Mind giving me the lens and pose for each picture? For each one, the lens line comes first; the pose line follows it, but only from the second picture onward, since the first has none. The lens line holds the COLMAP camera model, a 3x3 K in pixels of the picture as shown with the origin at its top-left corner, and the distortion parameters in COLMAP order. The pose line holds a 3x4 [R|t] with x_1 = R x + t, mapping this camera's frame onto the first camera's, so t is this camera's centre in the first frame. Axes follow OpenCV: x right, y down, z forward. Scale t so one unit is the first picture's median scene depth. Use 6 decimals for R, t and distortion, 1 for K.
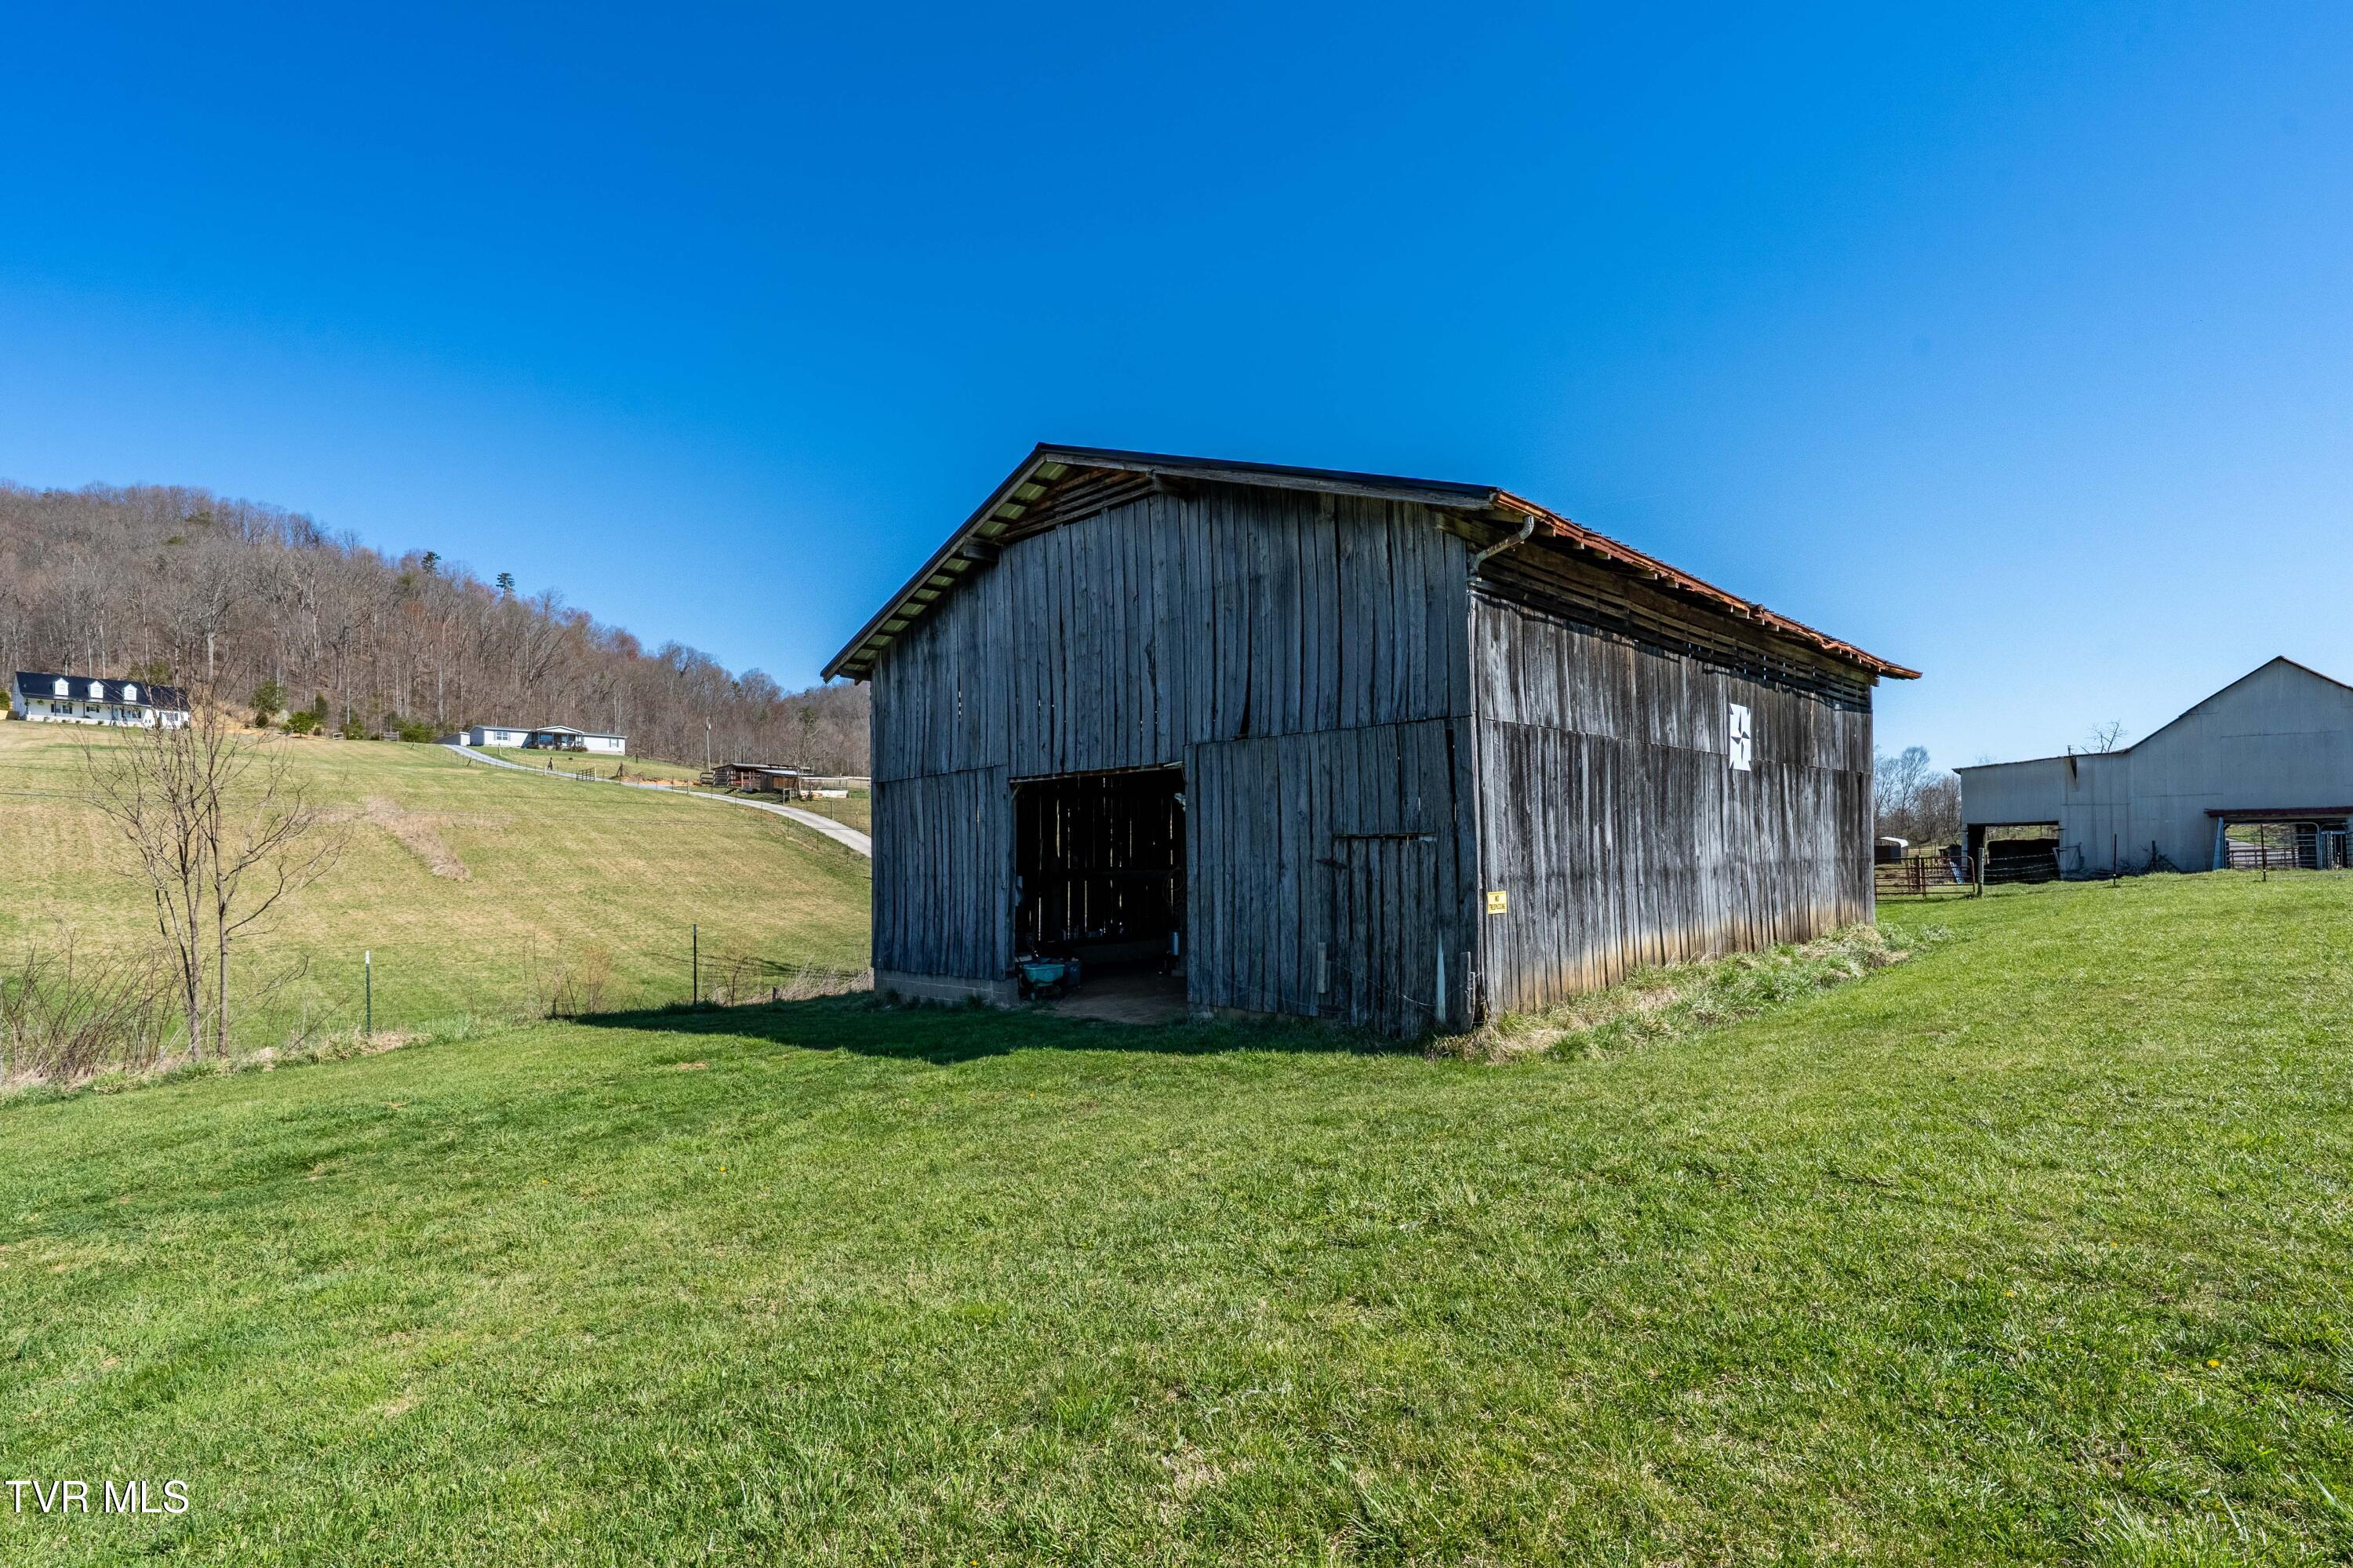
lens RADIAL K [[1099.5, 0, 1163.0], [0, 1099.5, 841.8], [0, 0, 1]] dist [-0.004195, -0.000257]
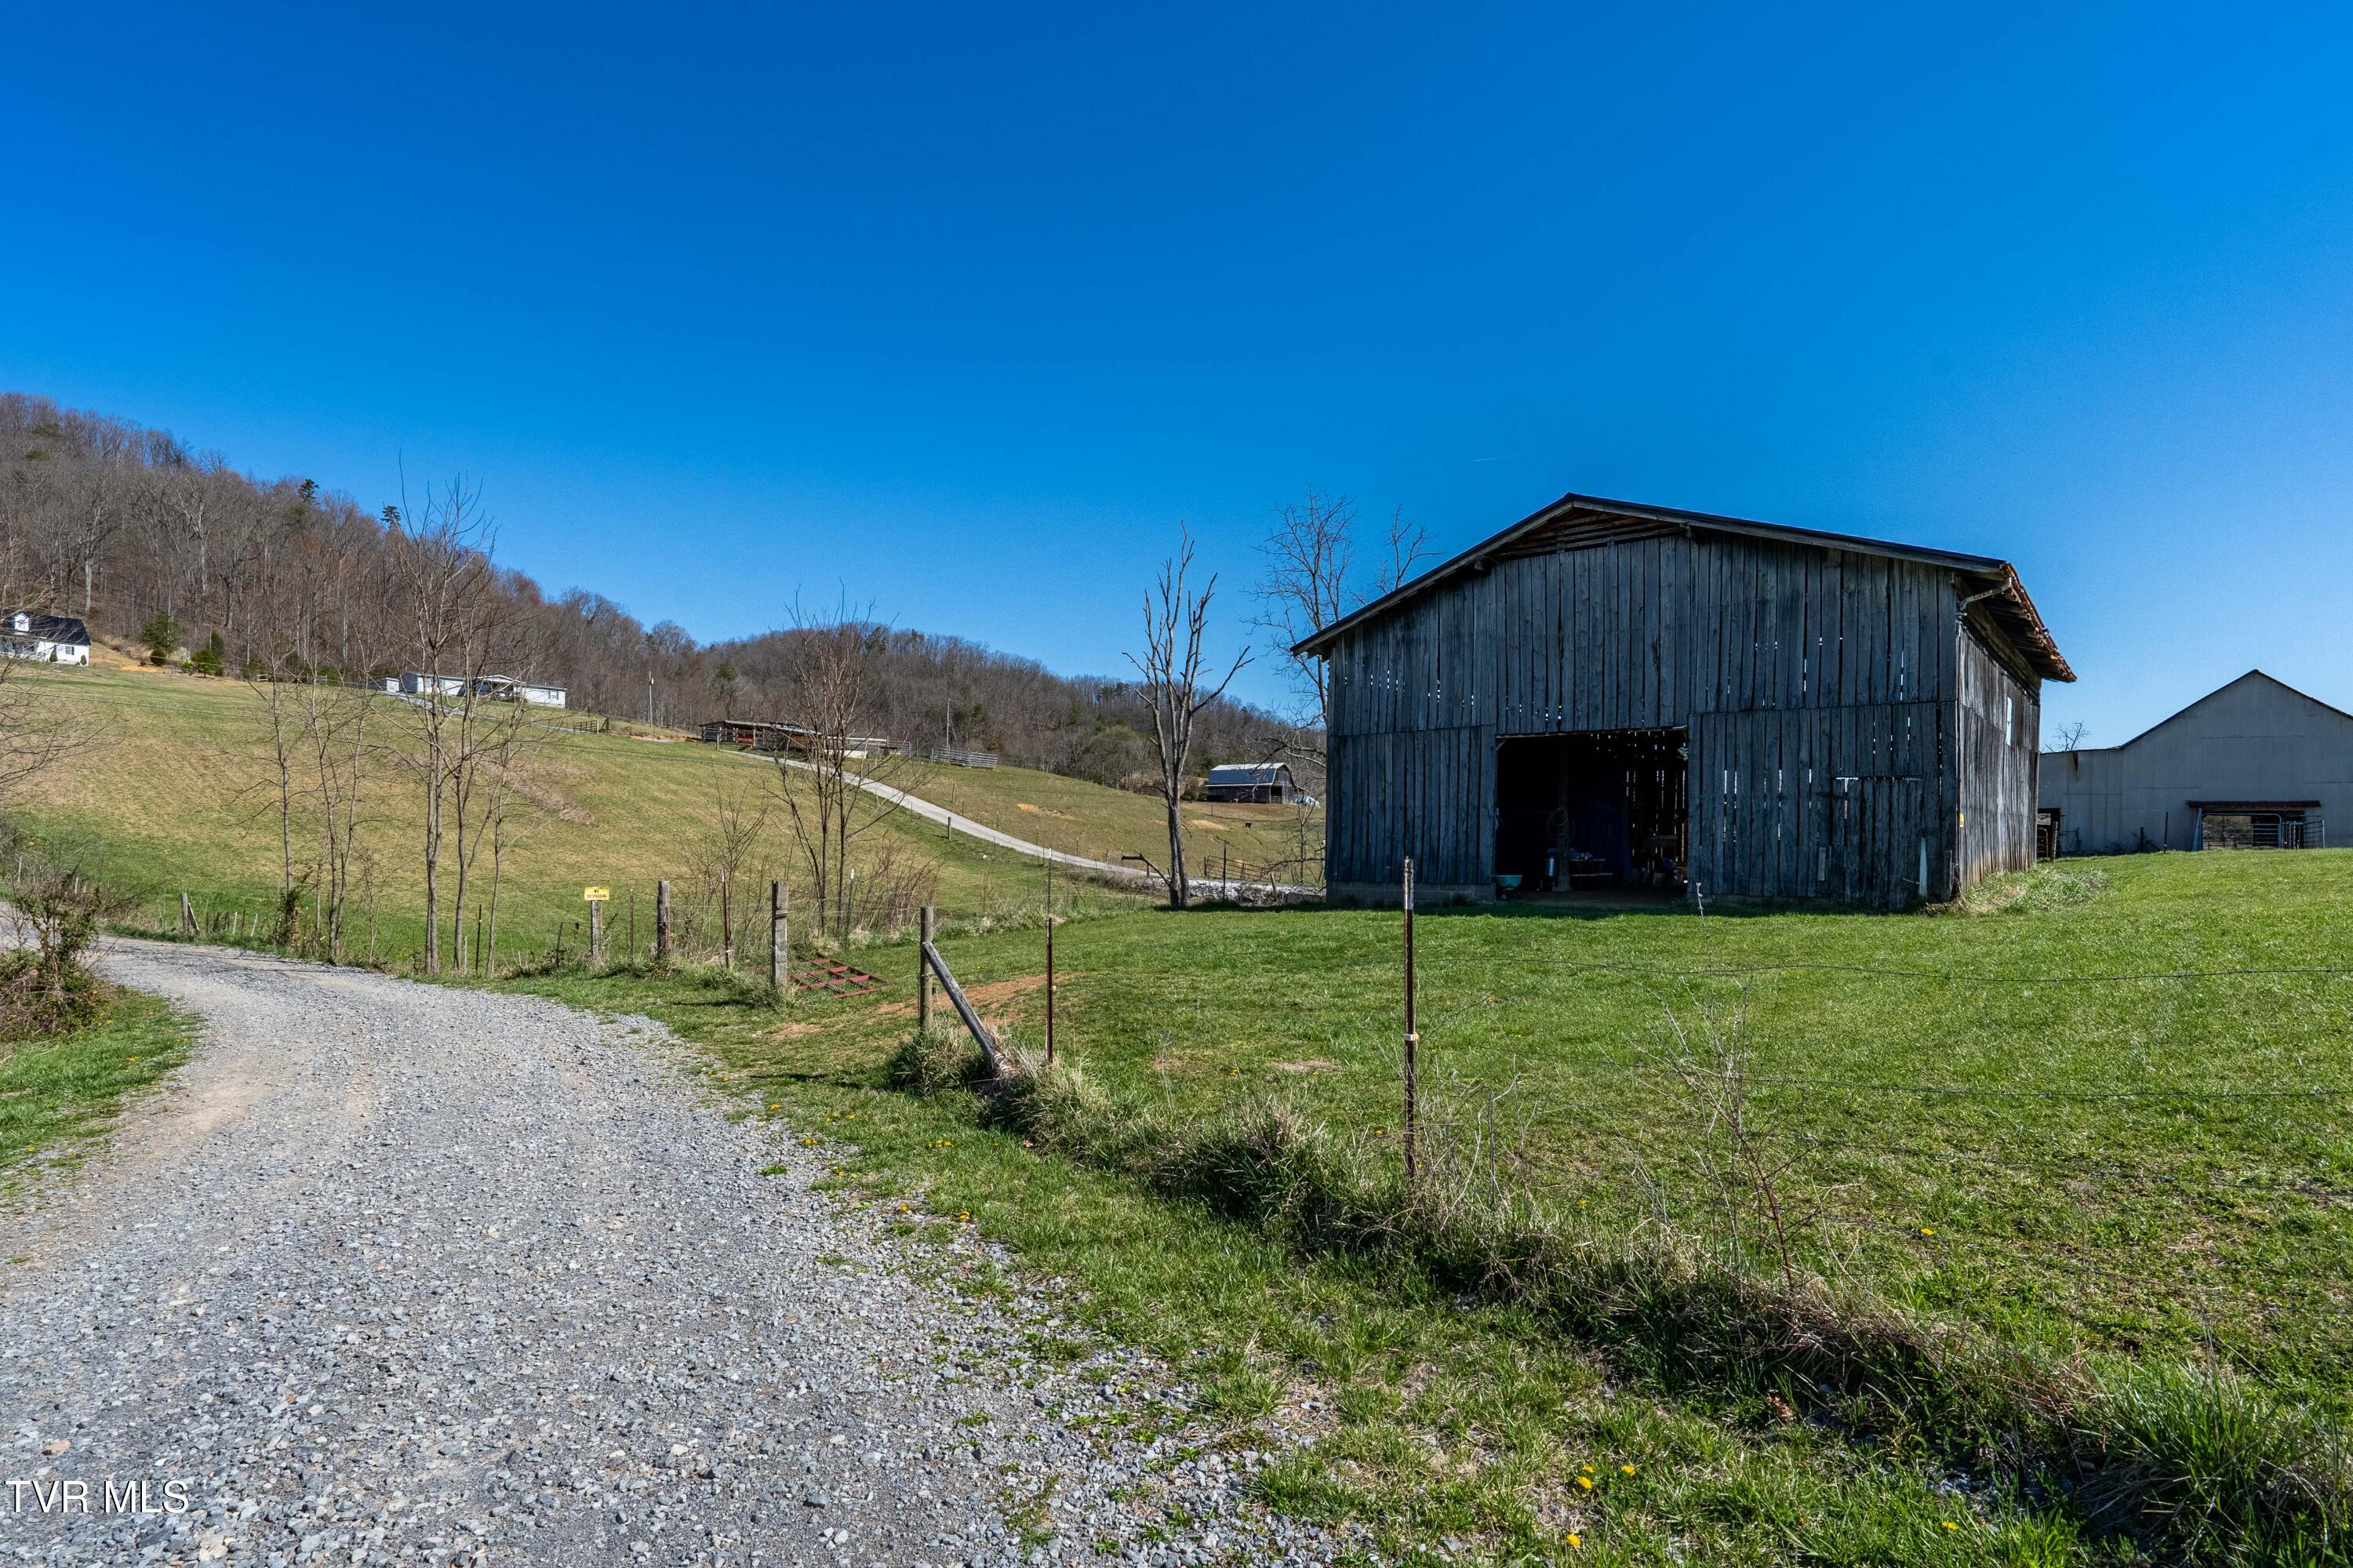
lens RADIAL K [[1147.5, 0, 1150.0], [0, 1147.5, 843.8], [0, 0, 1]] dist [-0.000036, -0.000442]
pose [[0.997434, 0.024418, 0.067296, -0.755312], [-0.025916, 0.999433, 0.021475, 0.065456], [-0.066734, -0.023164, 0.997502, -0.438379]]
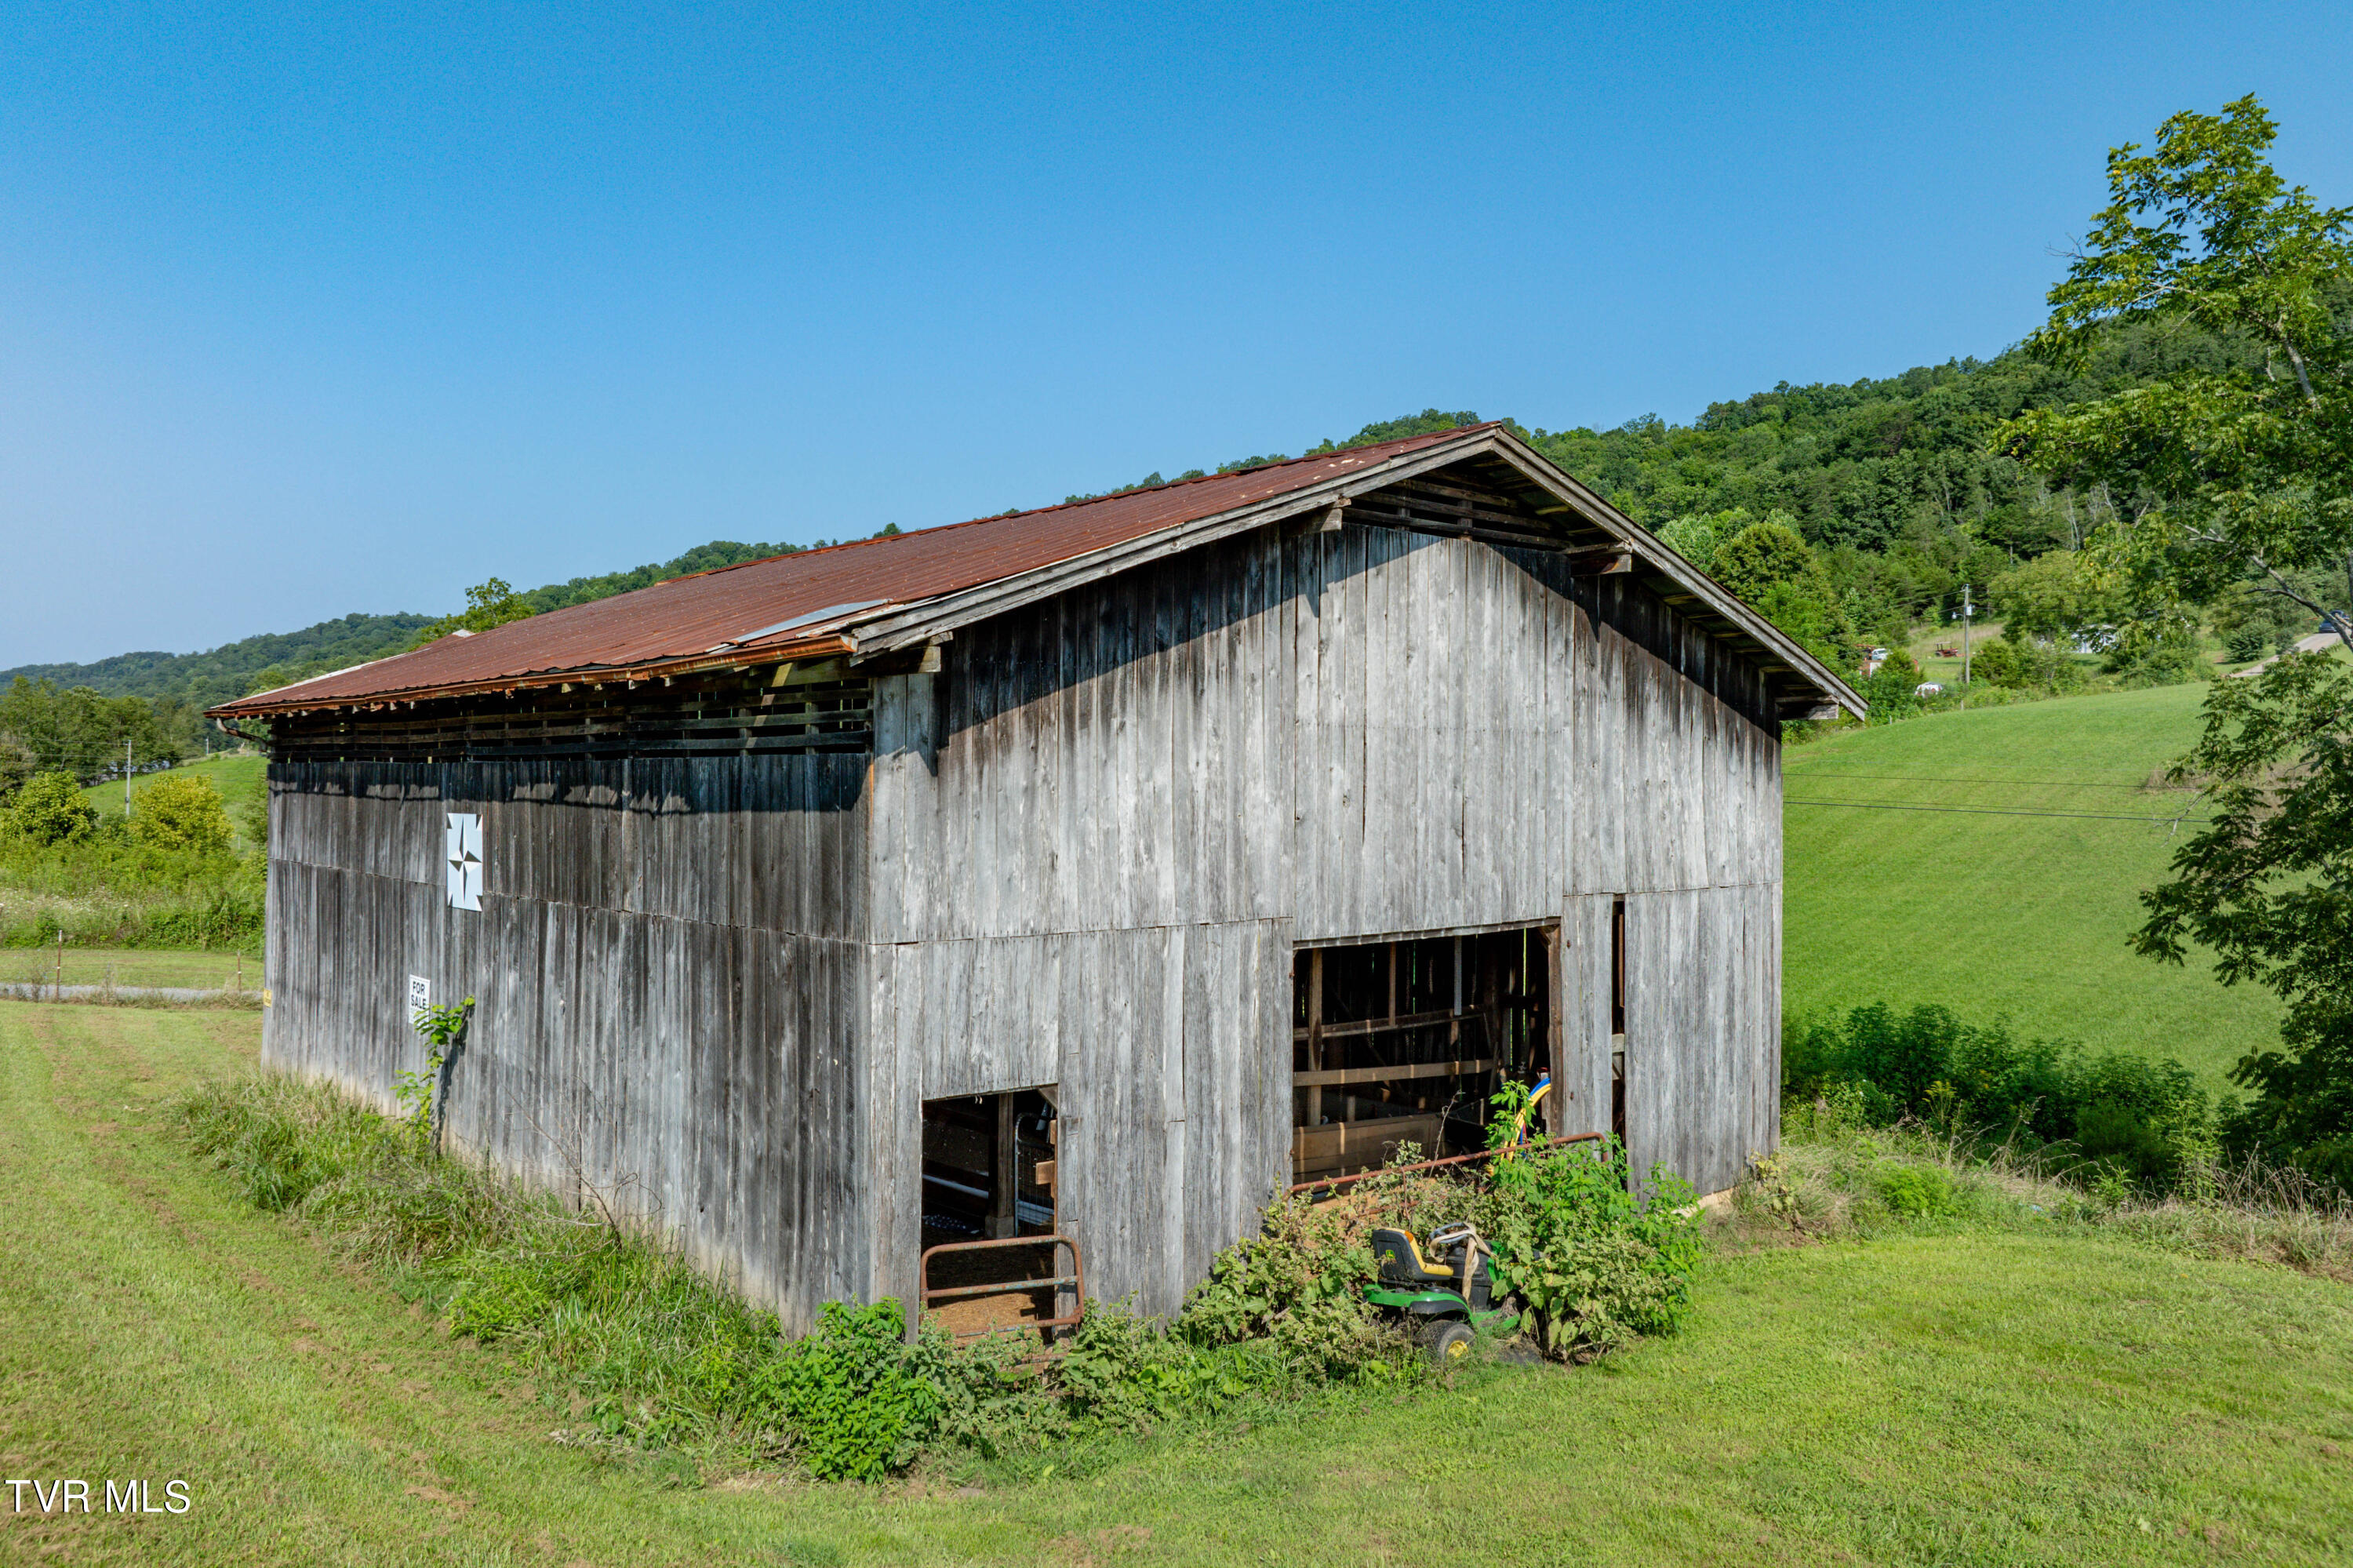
lens RADIAL K [[1730.4, 0, 1141.0], [0, 1730.4, 780.8], [0, 0, 1]] dist [-0.004885, -0.089985]
pose [[-0.071506, 0.018427, -0.997270, 1.796545], [0.004120, 0.999826, 0.018179, -0.187054], [0.997432, -0.002809, -0.071570, 1.724737]]
